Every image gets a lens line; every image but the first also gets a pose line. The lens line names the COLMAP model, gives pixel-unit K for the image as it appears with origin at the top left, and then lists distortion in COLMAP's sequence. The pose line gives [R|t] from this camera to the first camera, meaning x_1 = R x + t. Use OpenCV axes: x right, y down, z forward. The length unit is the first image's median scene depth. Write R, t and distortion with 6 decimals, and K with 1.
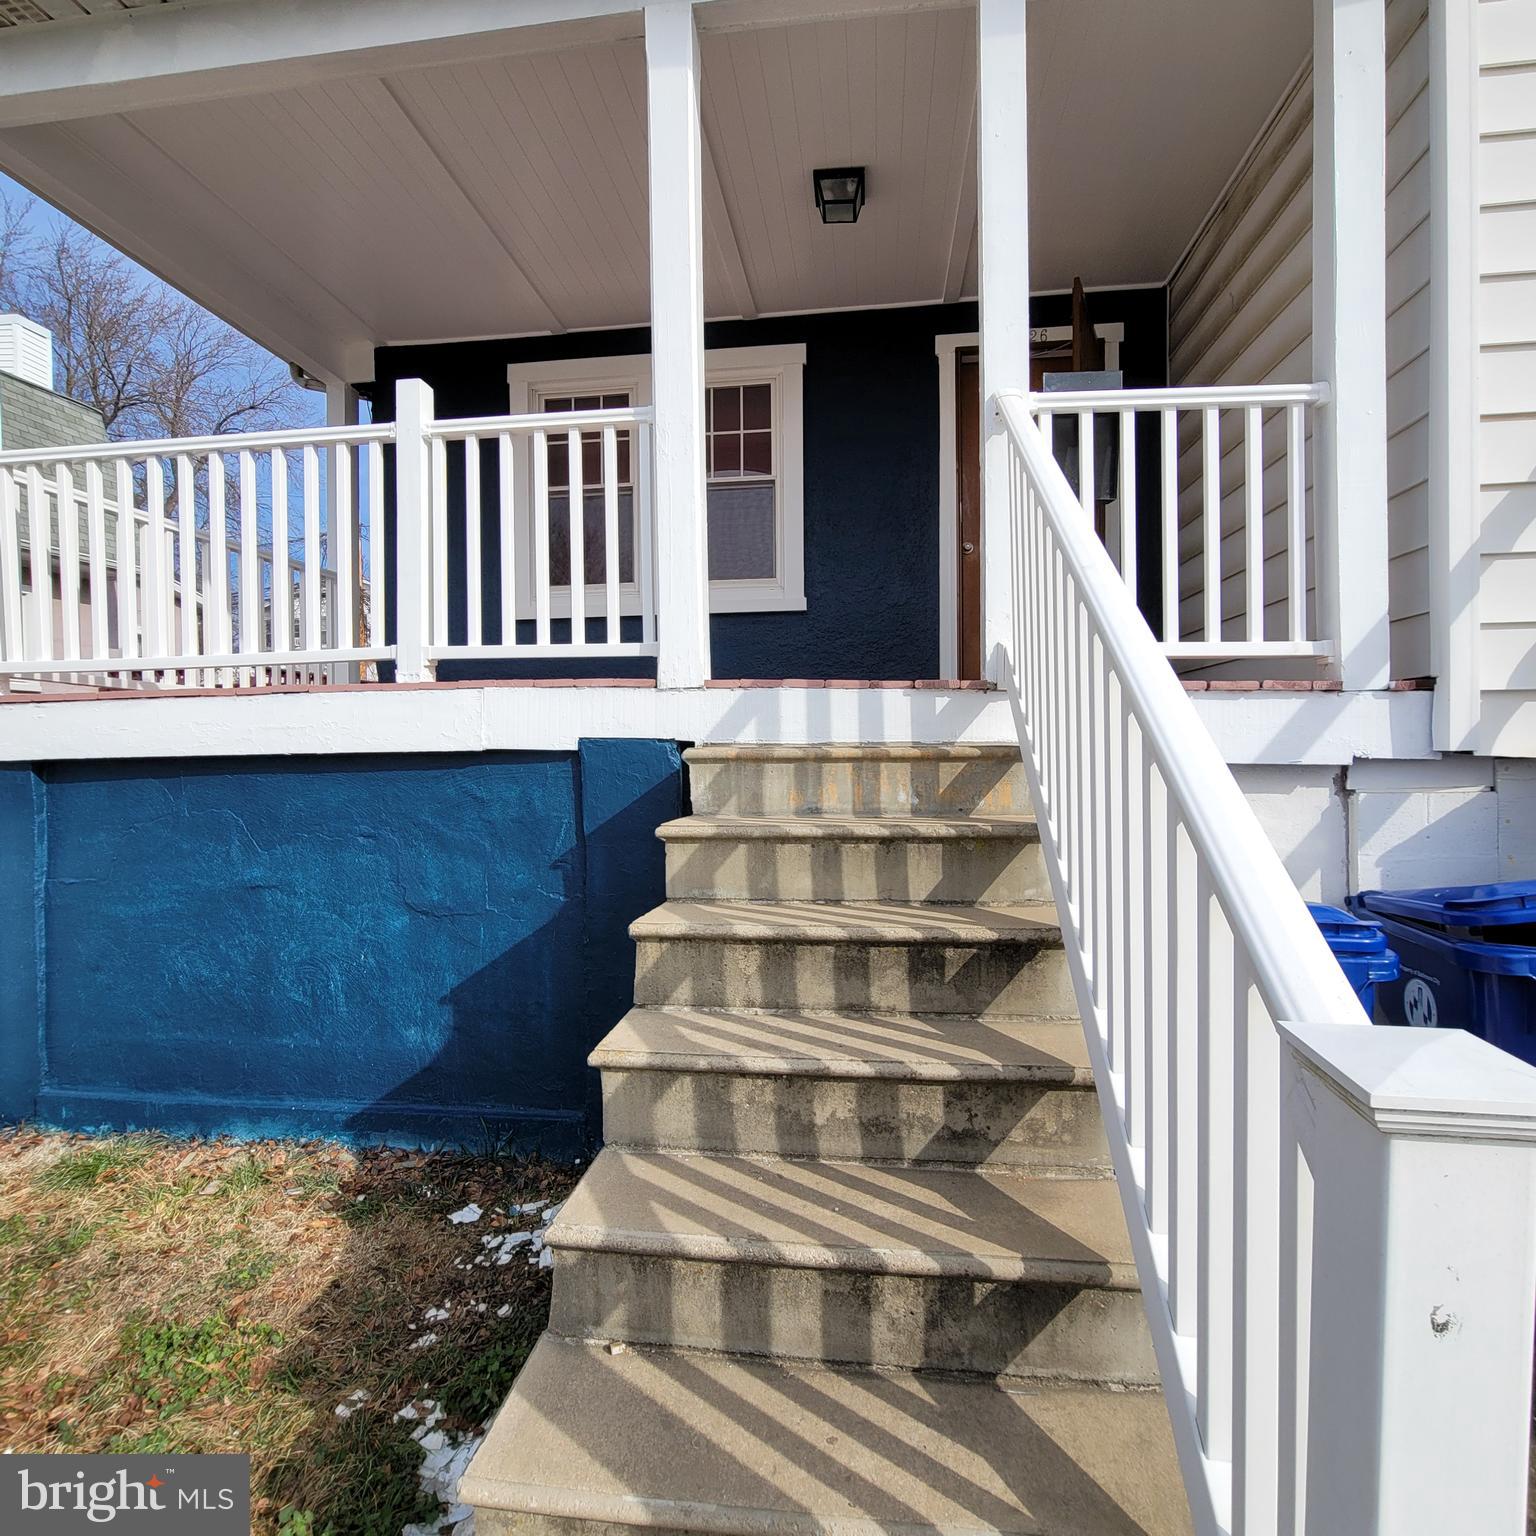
lens RADIAL K [[836.4, 0, 768.1], [0, 836.4, 763.6], [0, 0, 1]] dist [-0.005372, -0.000241]
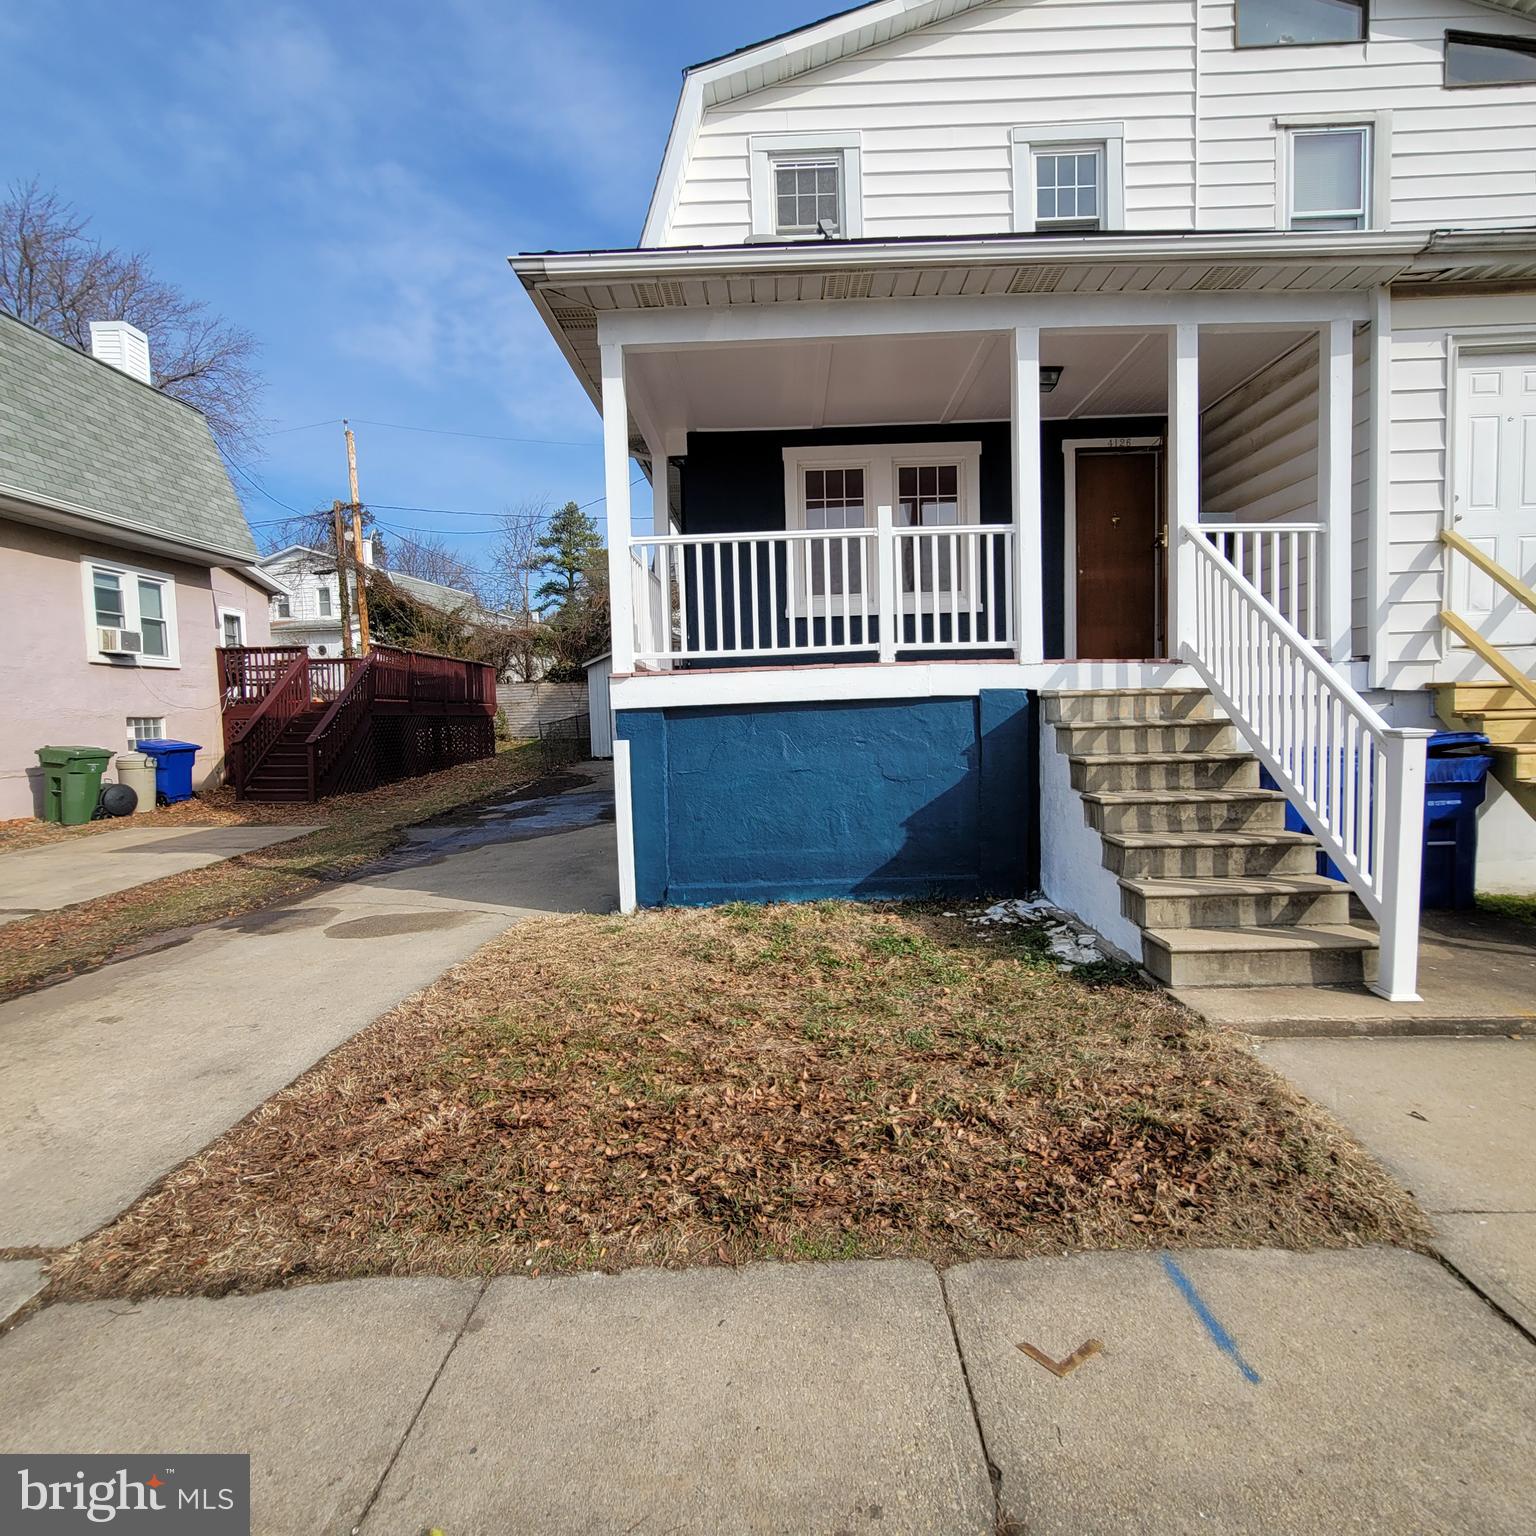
lens RADIAL K [[840.6, 0, 768.0], [0, 840.6, 768.0], [0, 0, 1]] dist [-0.001977, -0.001924]
pose [[0.993166, -0.024860, 0.114031, -1.026752], [0.020192, 0.998917, 0.041913, 0.068682], [-0.114949, -0.039324, 0.992593, -1.023620]]
